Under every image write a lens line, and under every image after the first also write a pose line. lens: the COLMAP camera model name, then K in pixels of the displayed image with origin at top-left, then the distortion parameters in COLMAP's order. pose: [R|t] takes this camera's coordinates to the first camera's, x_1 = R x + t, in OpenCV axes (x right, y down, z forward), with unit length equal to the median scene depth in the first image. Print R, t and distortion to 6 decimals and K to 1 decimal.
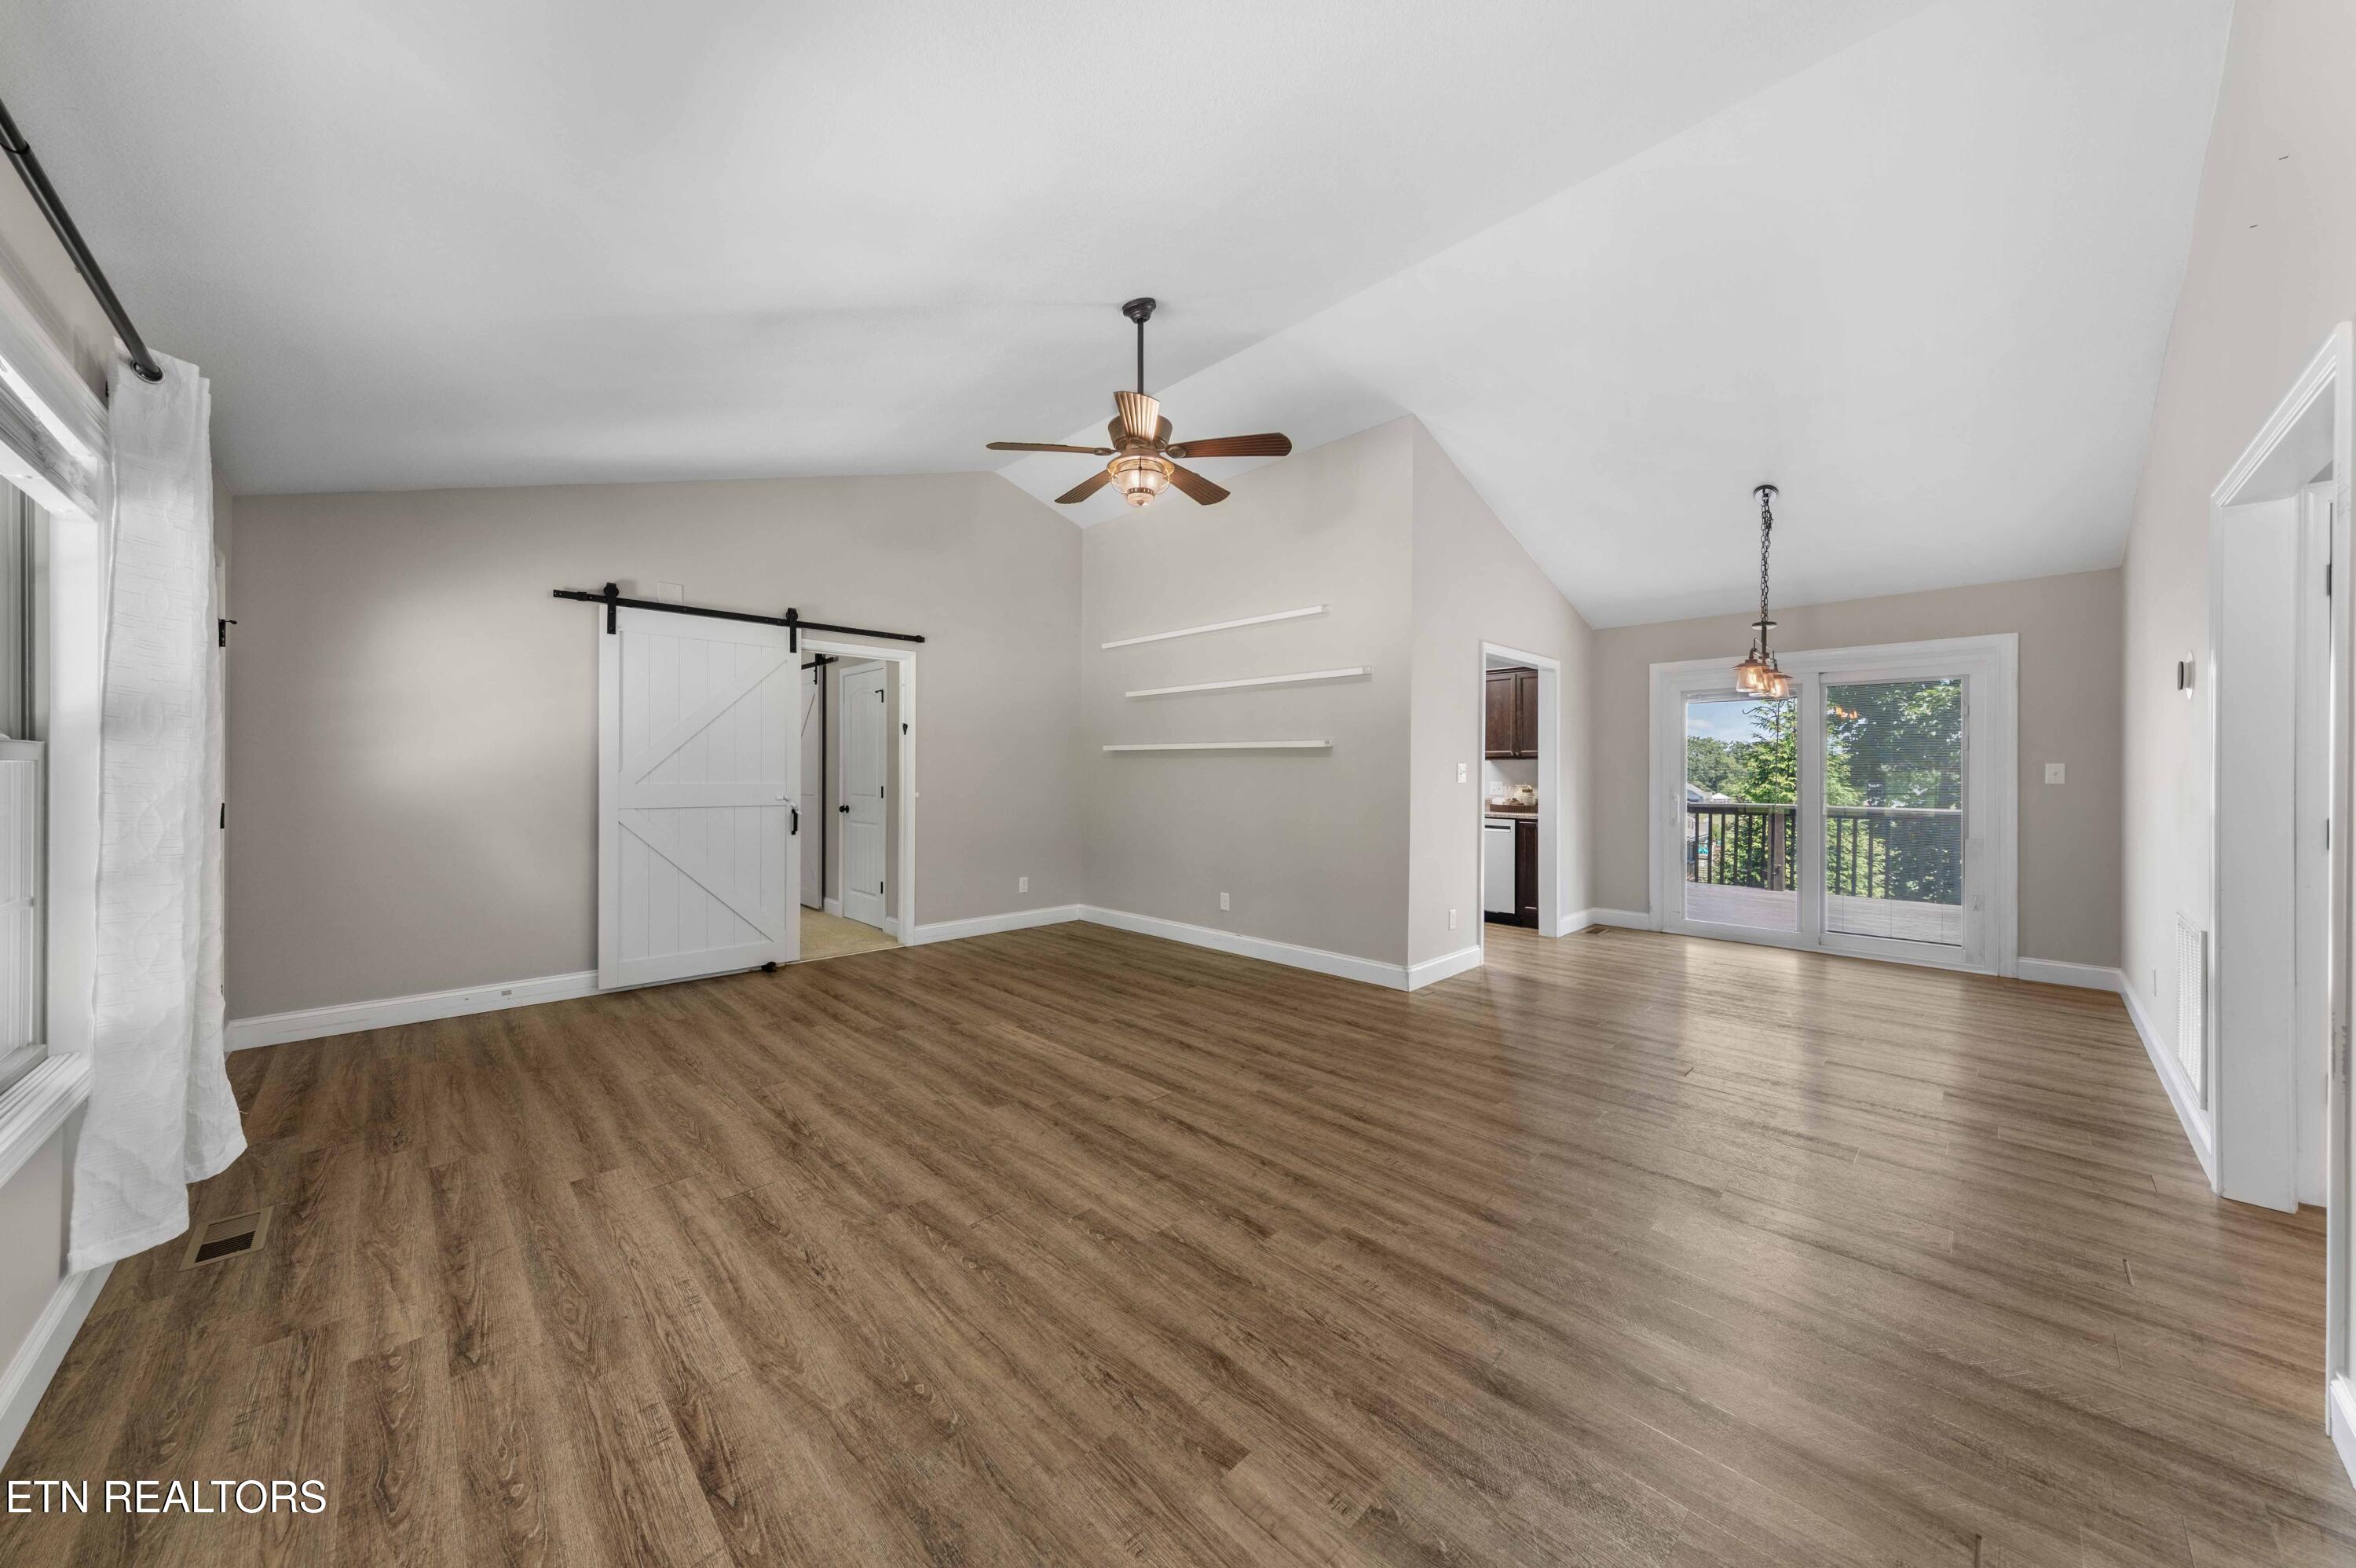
lens RADIAL K [[801.2, 0, 1163.9], [0, 801.2, 769.8], [0, 0, 1]] dist [0.010501, 0.000106]
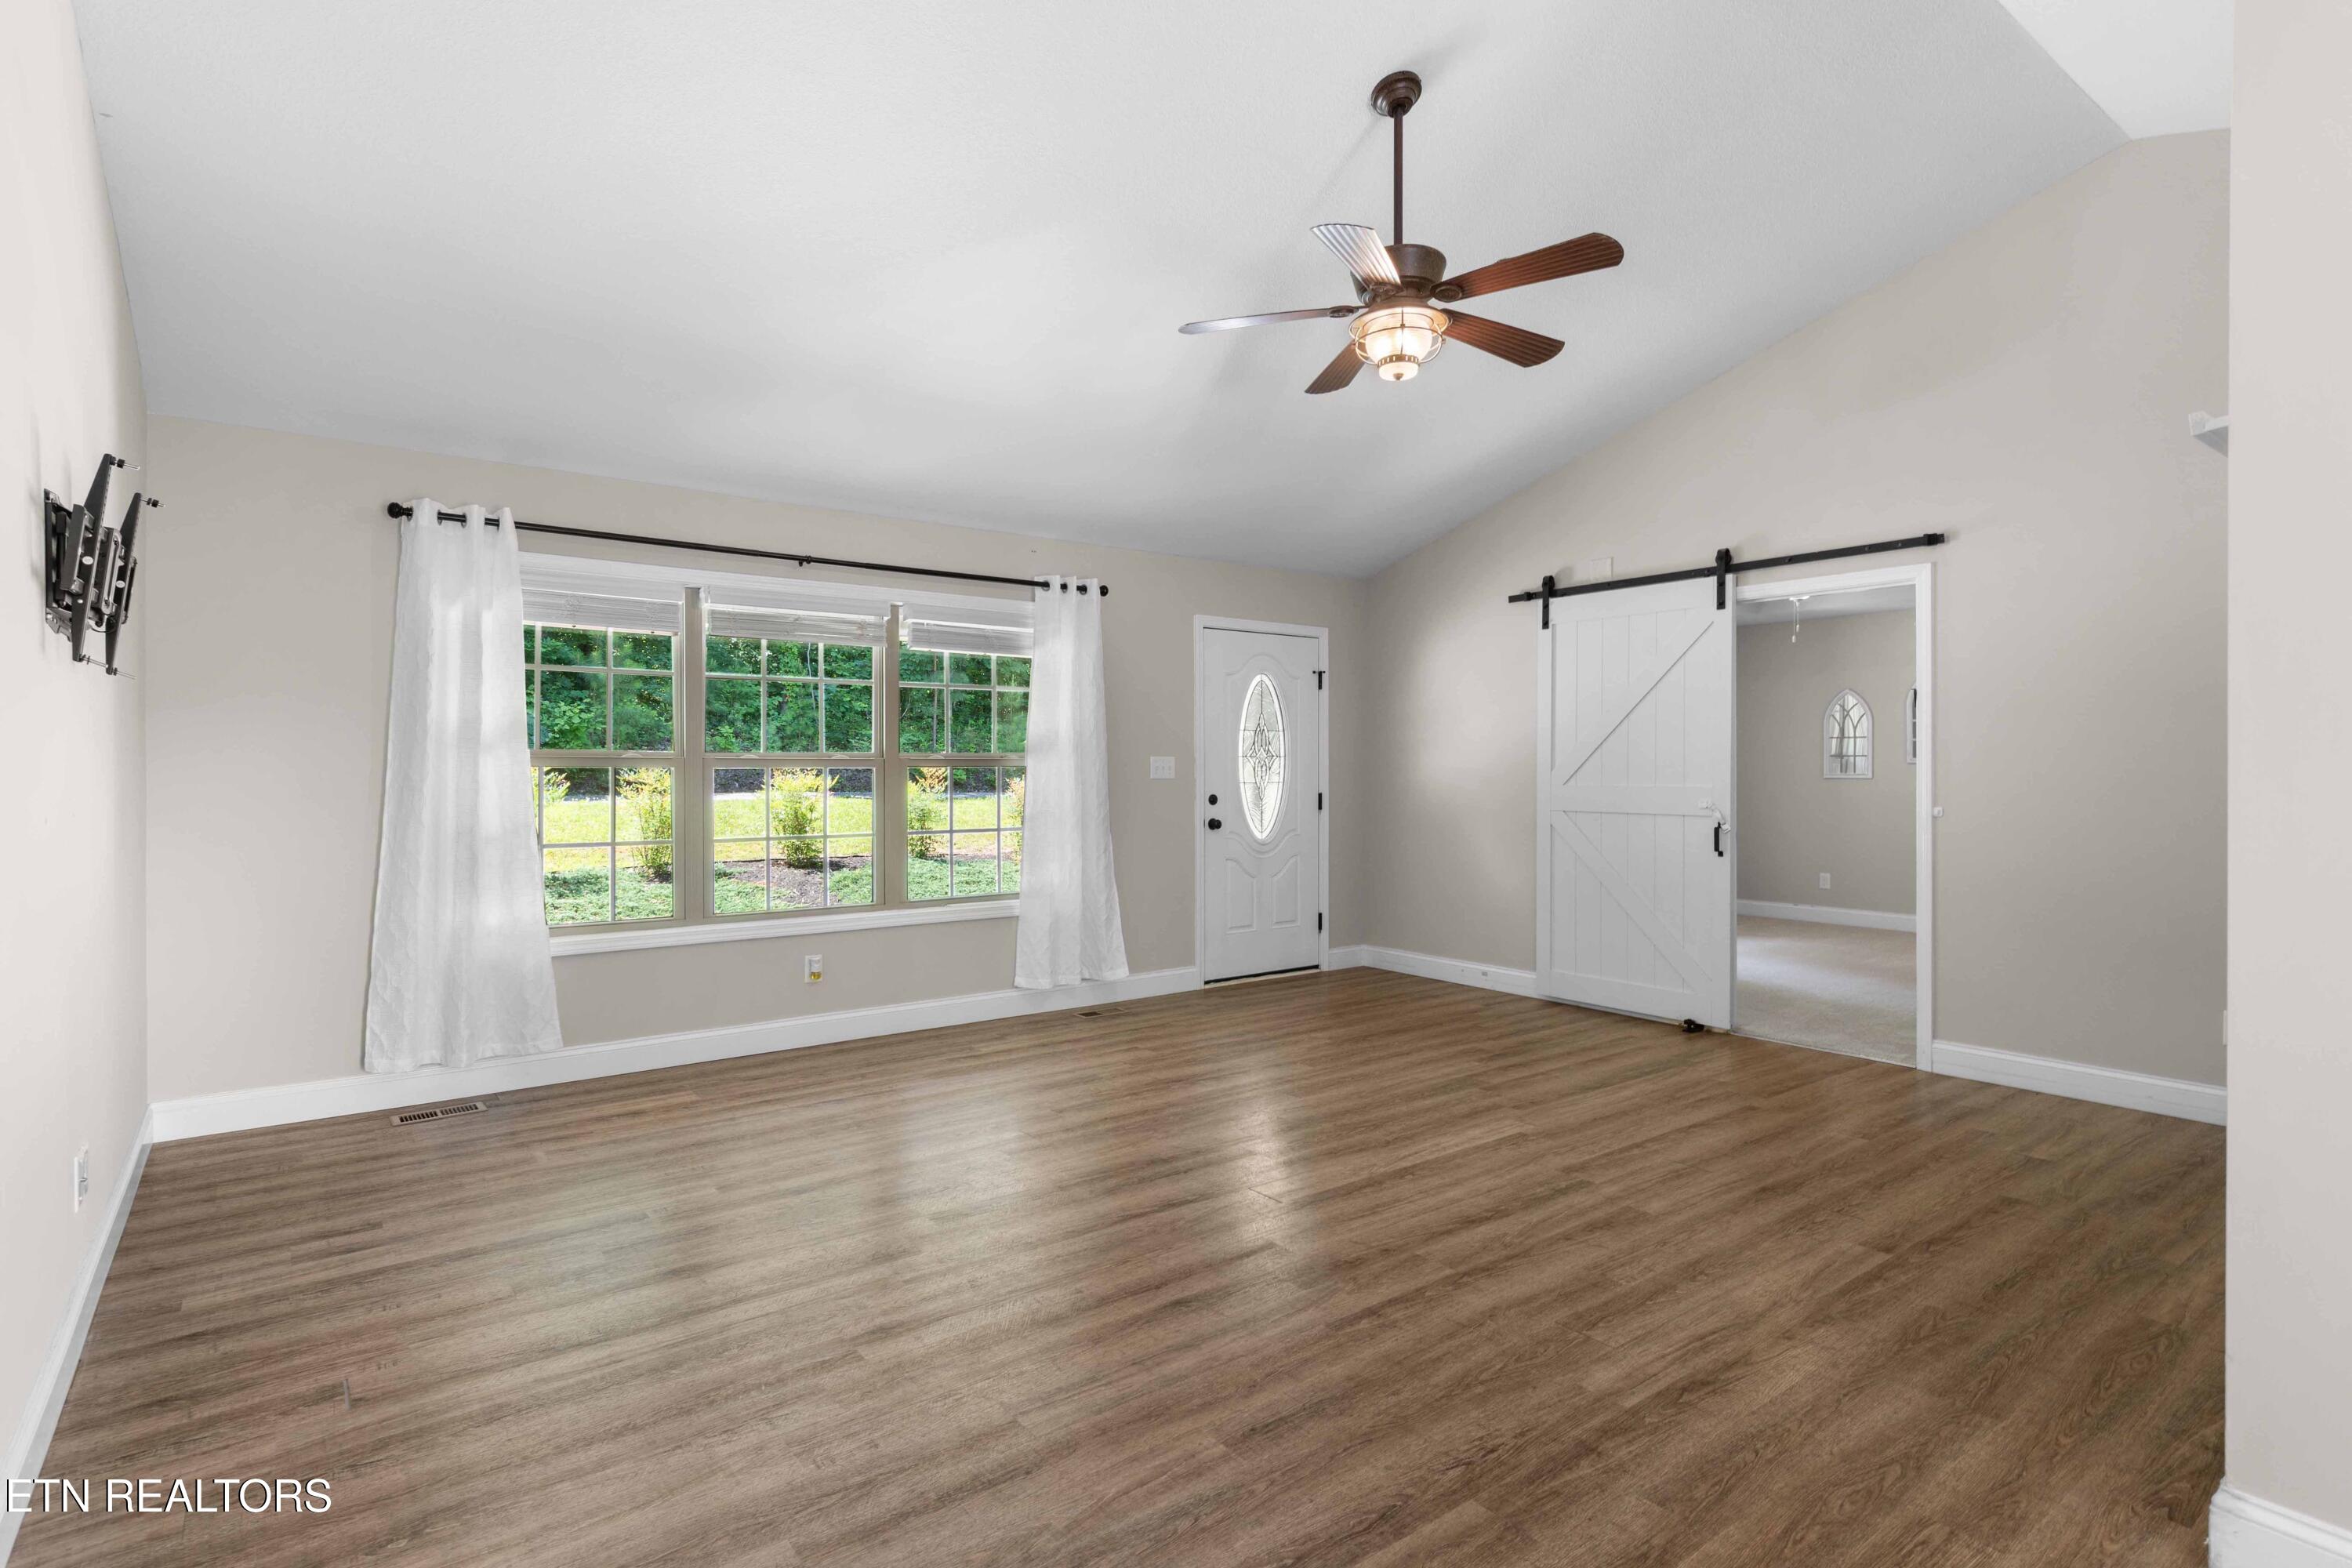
lens RADIAL K [[1178.6, 0, 1176.0], [0, 1178.6, 784.0], [0, 0, 1]] dist [0.018707, -0.000048]
pose [[-0.111984, 0.009643, -0.993663, 1.031378], [0.002415, 0.999953, 0.009432, 0.003902], [0.993707, -0.001343, -0.112002, 0.956149]]
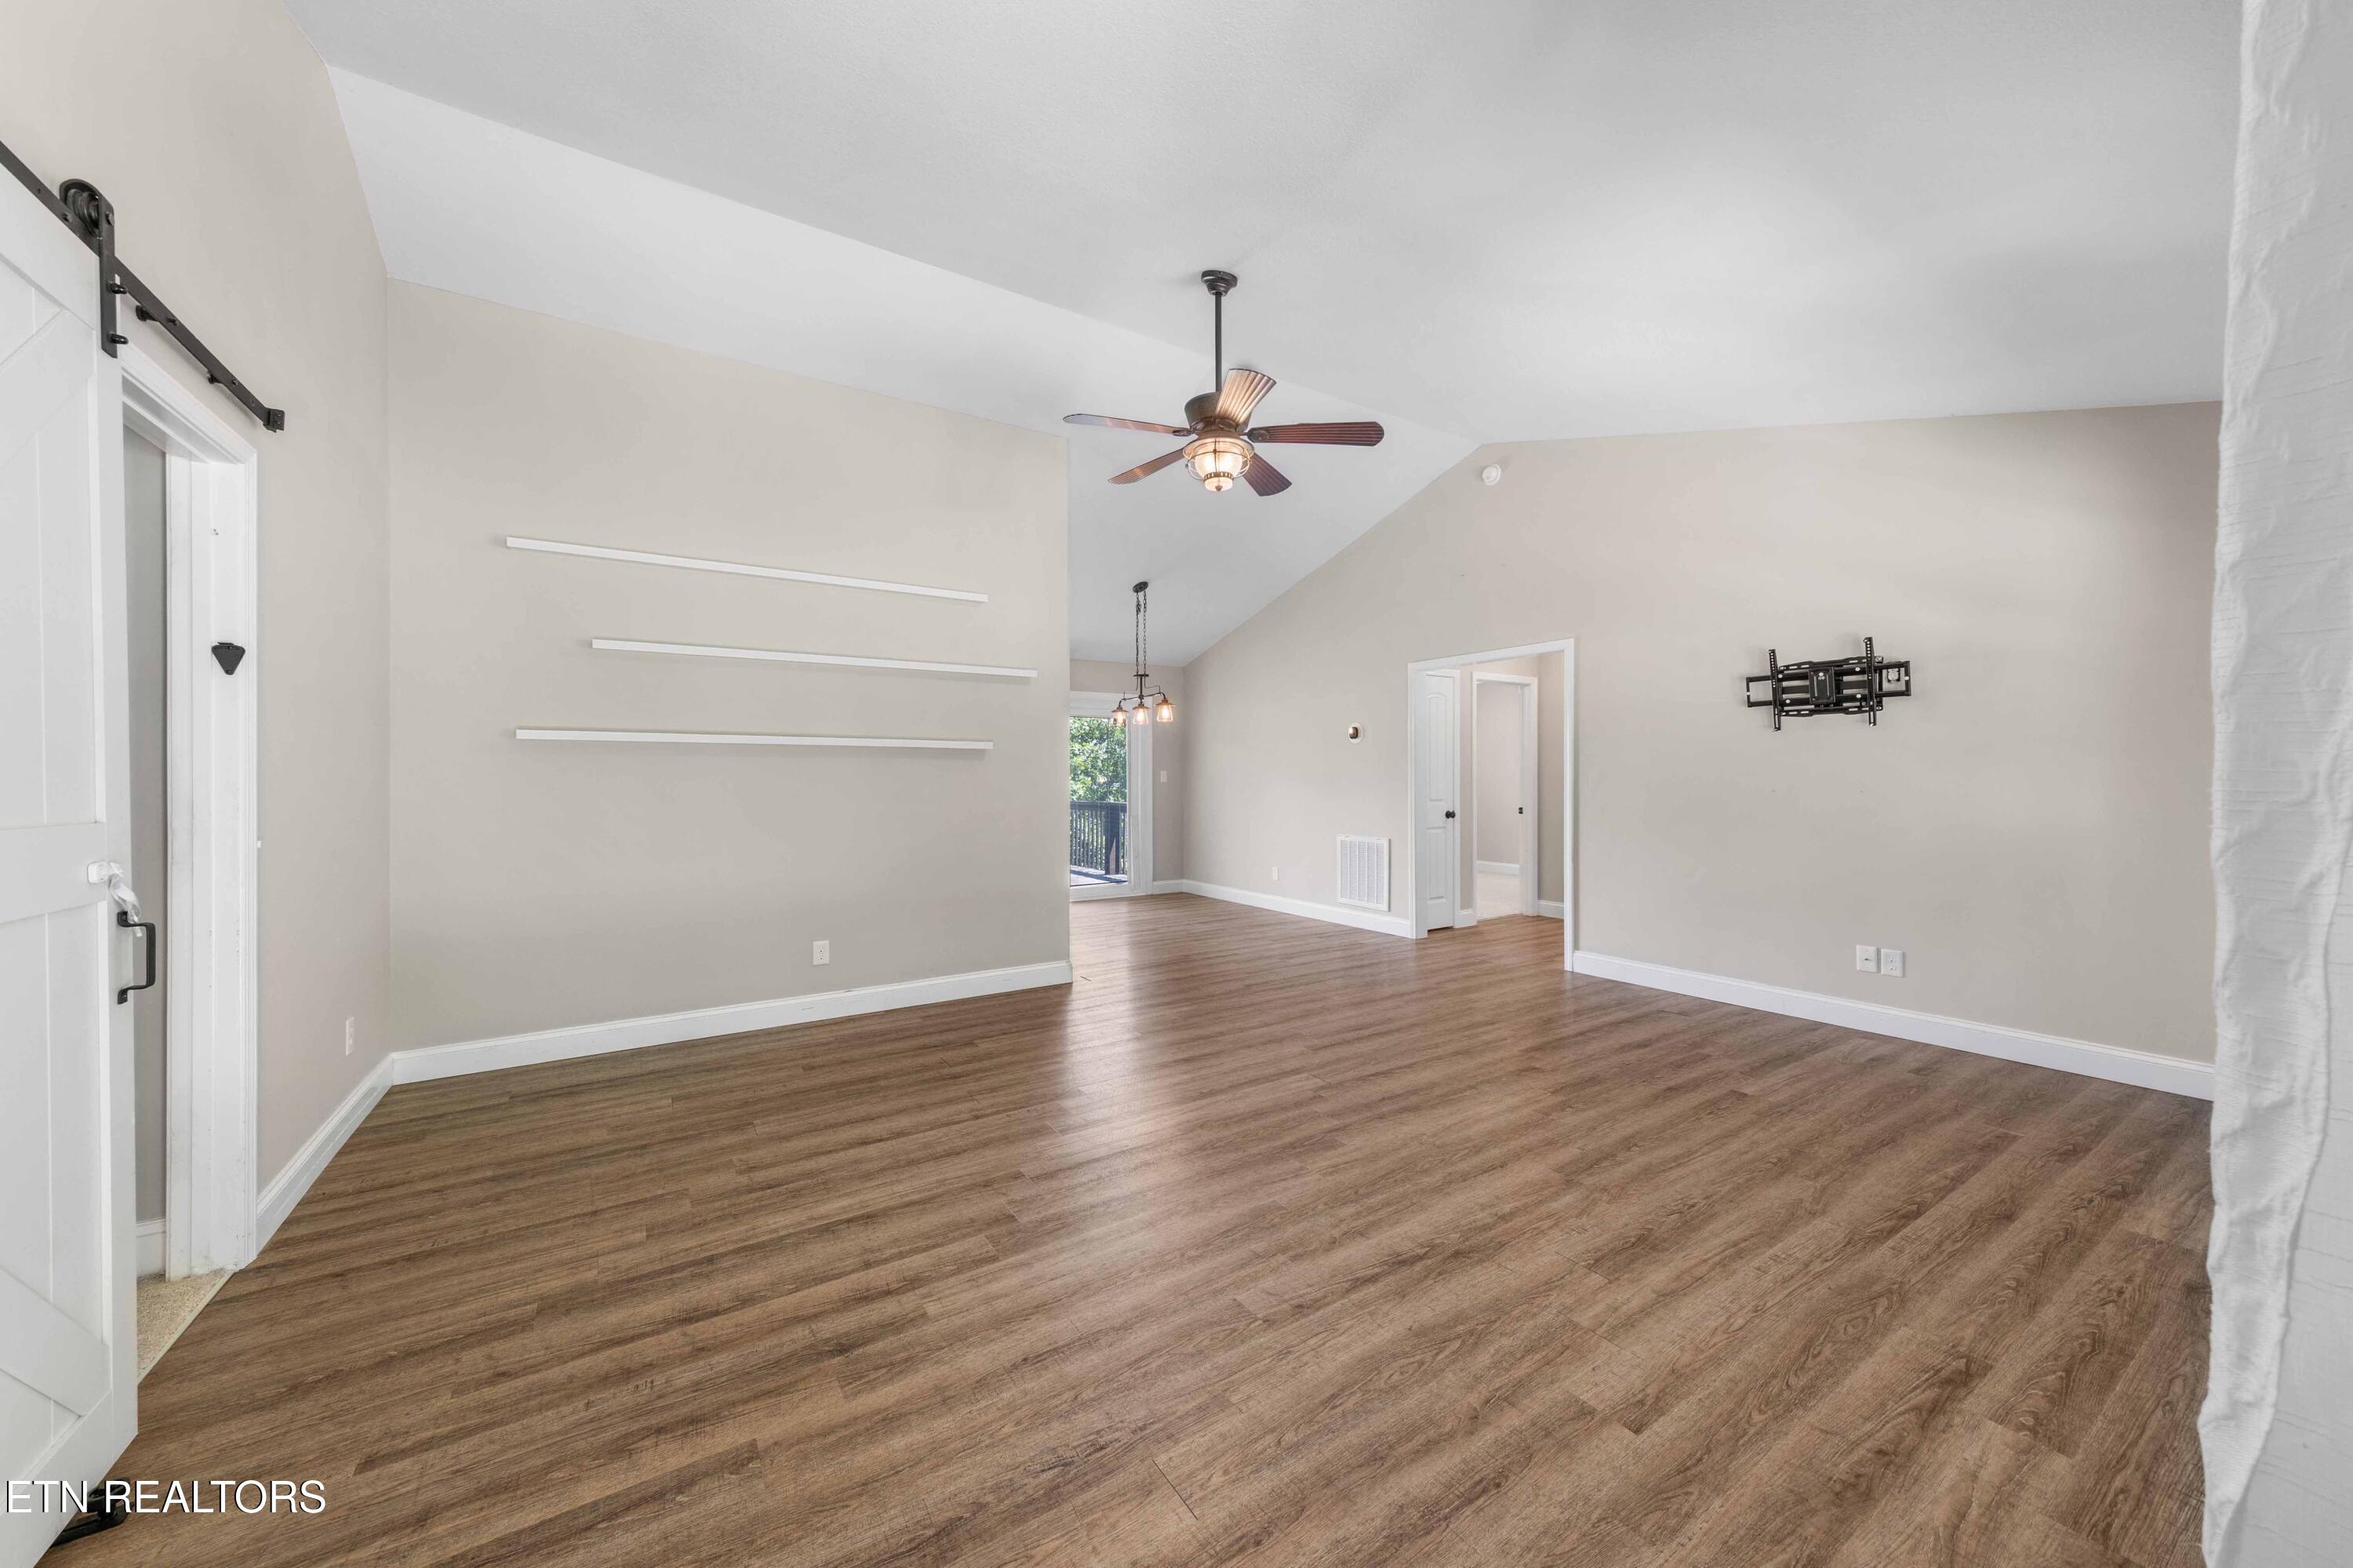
lens RADIAL K [[836.9, 0, 1176.5], [0, 836.9, 784.0], [0, 0, 1]] dist [0.007525, -0.000224]
pose [[0.195208, -0.010790, 0.980702, -1.040668], [0.004390, 0.999939, 0.010128, 0.003313], [-0.980752, 0.002328, 0.195244, 0.886817]]
